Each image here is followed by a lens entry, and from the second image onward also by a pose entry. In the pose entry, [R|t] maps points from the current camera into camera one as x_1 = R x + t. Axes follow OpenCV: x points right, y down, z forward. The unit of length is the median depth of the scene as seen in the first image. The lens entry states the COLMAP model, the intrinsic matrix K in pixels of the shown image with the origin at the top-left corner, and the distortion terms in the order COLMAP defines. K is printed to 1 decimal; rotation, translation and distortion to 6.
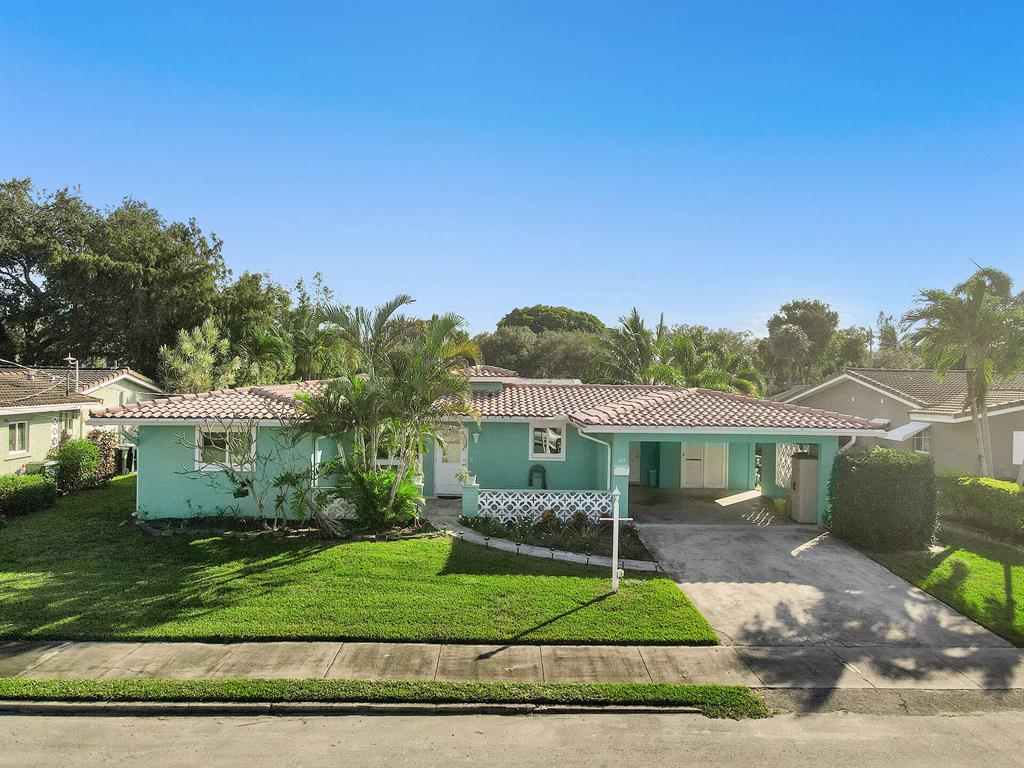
lens RADIAL K [[744.0, 0, 507.8], [0, 744.0, 382.7], [0, 0, 1]] dist [0.014529, 0.000992]
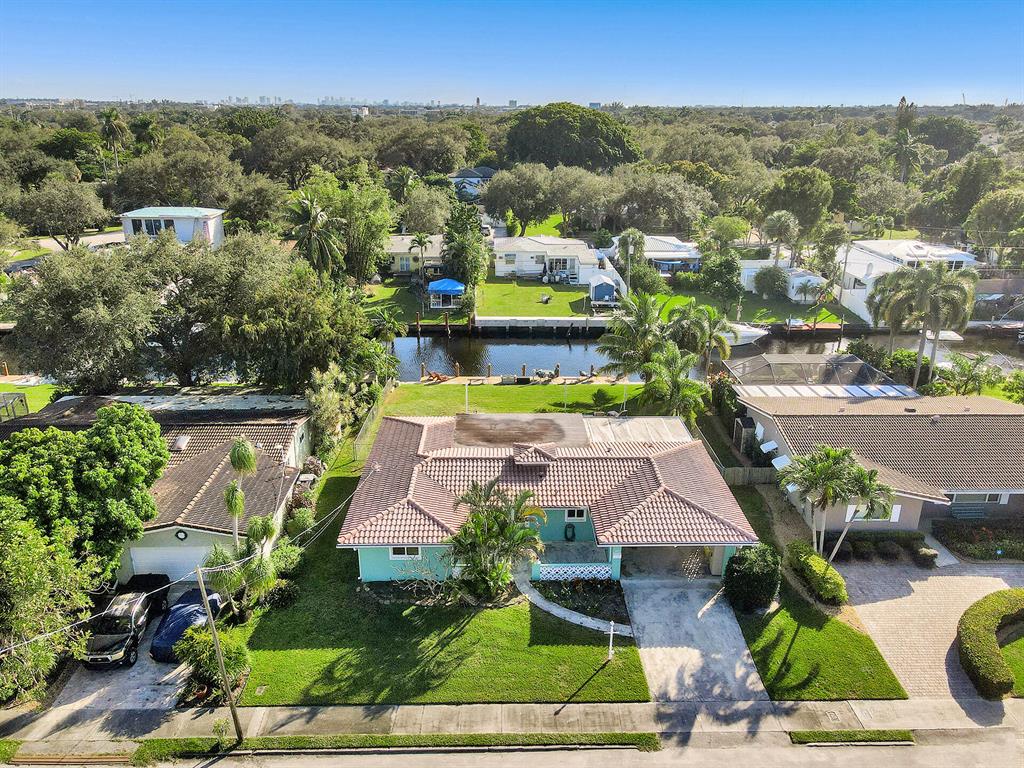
lens RADIAL K [[744.0, 0, 506.7], [0, 744.0, 394.8], [0, 0, 1]] dist [0.014529, 0.000992]
pose [[0.999859, -0.010526, -0.013067, -0.131185], [0.014452, 0.935931, 0.351888, -1.268406], [0.008526, -0.352027, 0.935951, -0.832733]]
